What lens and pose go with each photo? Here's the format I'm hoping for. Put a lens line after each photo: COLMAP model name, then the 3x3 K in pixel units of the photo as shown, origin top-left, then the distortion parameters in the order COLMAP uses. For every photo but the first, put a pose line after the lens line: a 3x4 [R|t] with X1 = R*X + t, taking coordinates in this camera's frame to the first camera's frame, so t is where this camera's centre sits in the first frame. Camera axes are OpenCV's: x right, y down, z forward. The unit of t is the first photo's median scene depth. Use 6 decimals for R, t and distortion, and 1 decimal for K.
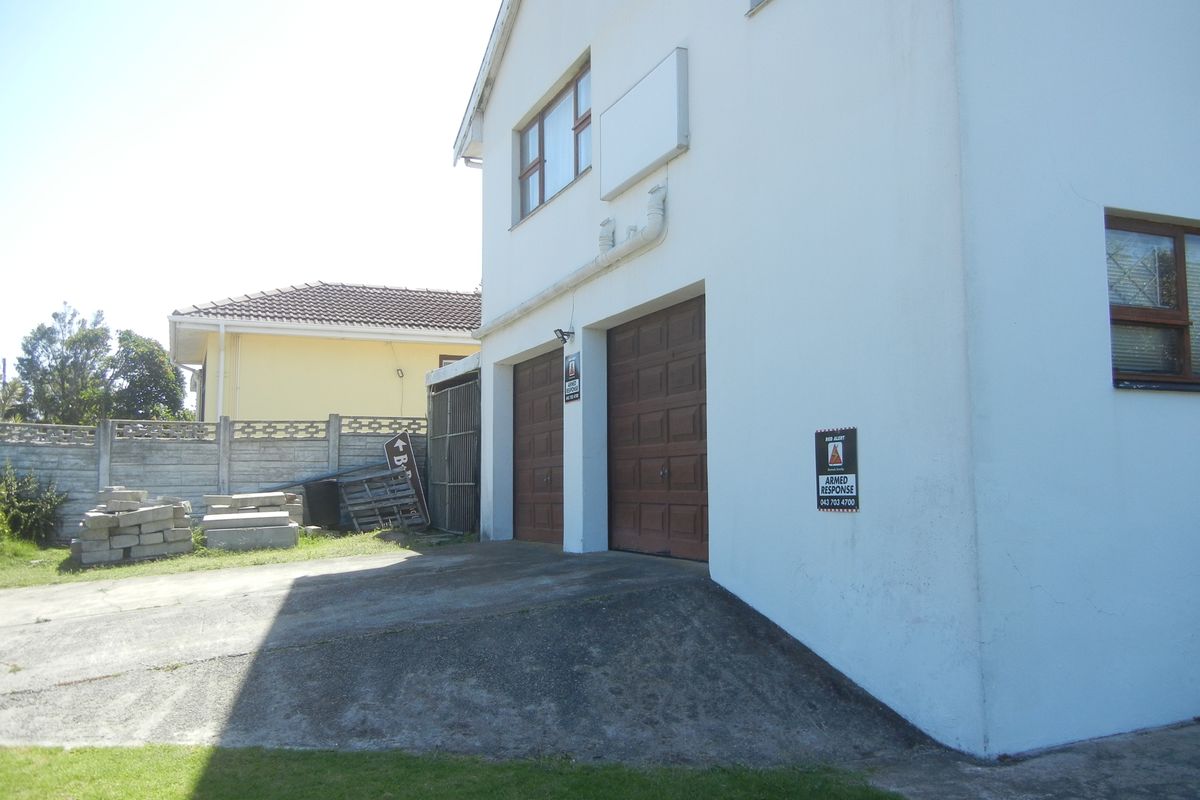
lens RADIAL K [[1010.9, 0, 596.4], [0, 1010.9, 404.8], [0, 0, 1]] dist [-0.001414, 0.002056]
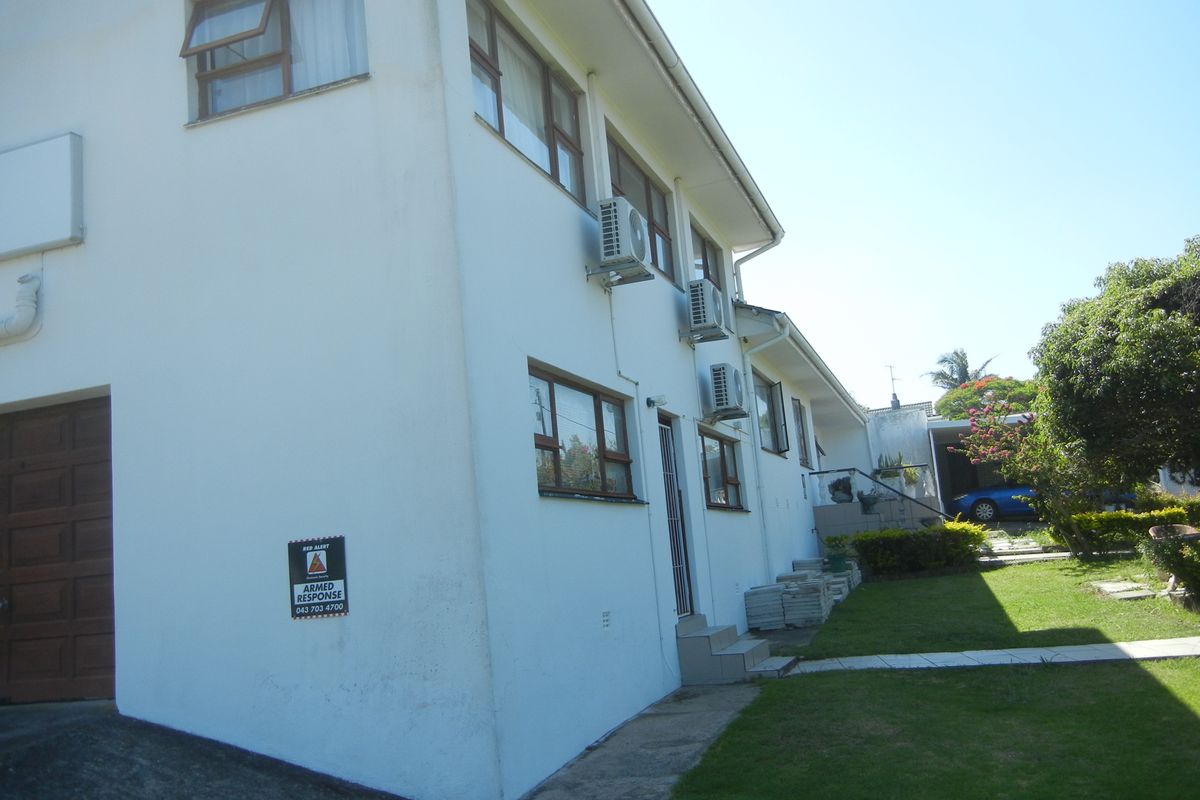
lens RADIAL K [[1010.9, 0, 596.4], [0, 1010.9, 404.8], [0, 0, 1]] dist [-0.001414, 0.002056]
pose [[0.667693, 0.061100, 0.741925, -0.358921], [0.026021, 0.994102, -0.105285, 0.004080], [-0.743982, 0.089603, 0.662165, 0.072903]]
